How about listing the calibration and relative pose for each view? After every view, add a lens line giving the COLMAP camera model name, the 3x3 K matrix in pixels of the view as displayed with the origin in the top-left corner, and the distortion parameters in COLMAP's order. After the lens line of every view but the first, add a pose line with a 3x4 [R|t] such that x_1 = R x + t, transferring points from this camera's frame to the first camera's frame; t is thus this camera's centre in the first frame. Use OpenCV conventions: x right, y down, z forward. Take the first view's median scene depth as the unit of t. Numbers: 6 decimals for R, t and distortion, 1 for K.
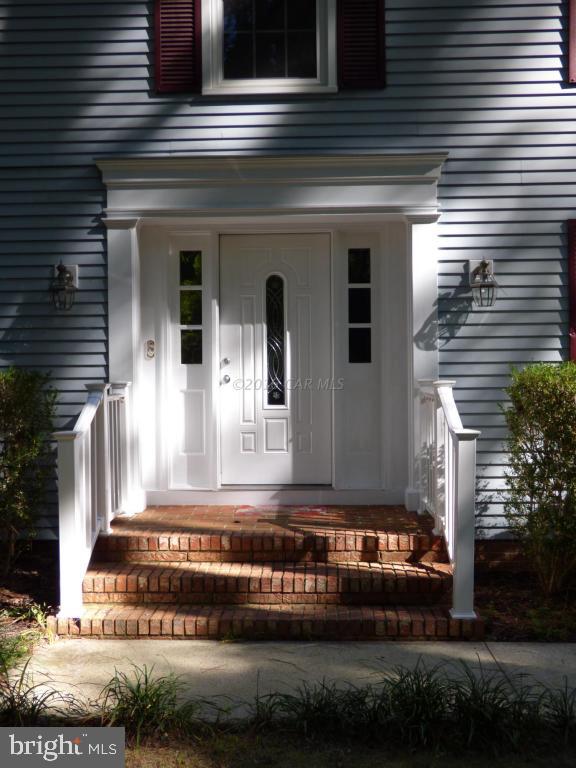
lens RADIAL K [[909.3, 0, 288.0], [0, 909.3, 375.7], [0, 0, 1]] dist [0.012389, 0.000000]
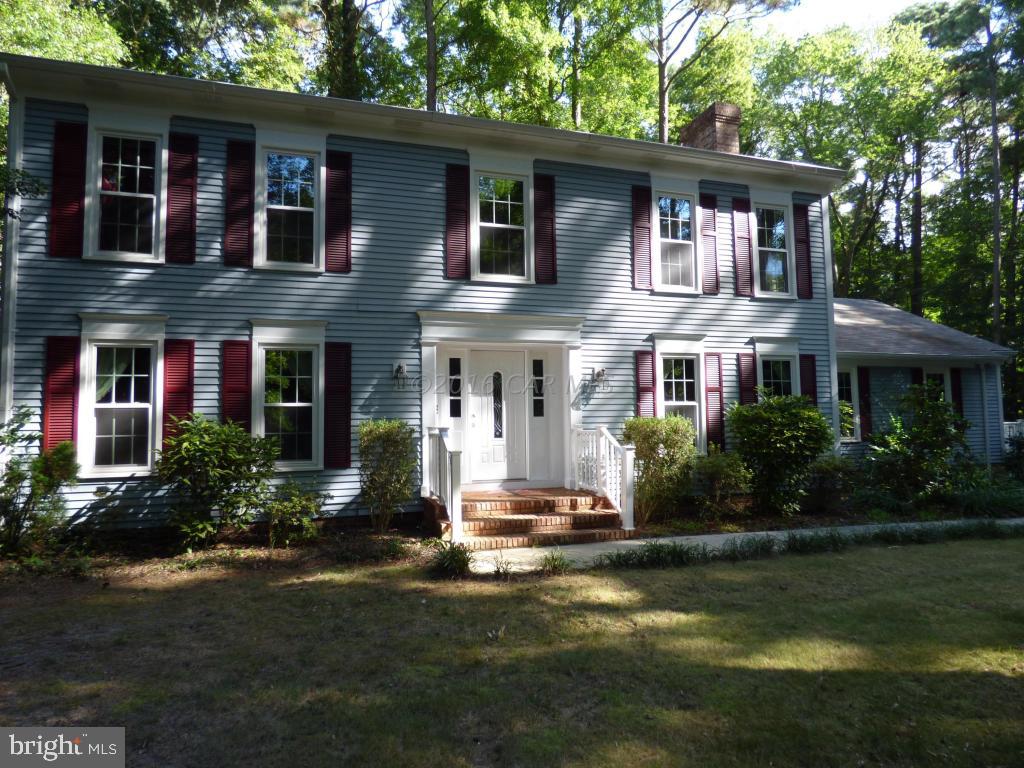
lens RADIAL K [[605.2, 0, 512.7], [0, 605.2, 394.8], [0, 0, 1]] dist [-0.040959, 0.004733]
pose [[0.940811, 0.010572, 0.338767, -0.451525], [0.006726, 0.998734, -0.049847, 0.003879], [-0.338865, 0.049175, 0.939549, -0.246421]]
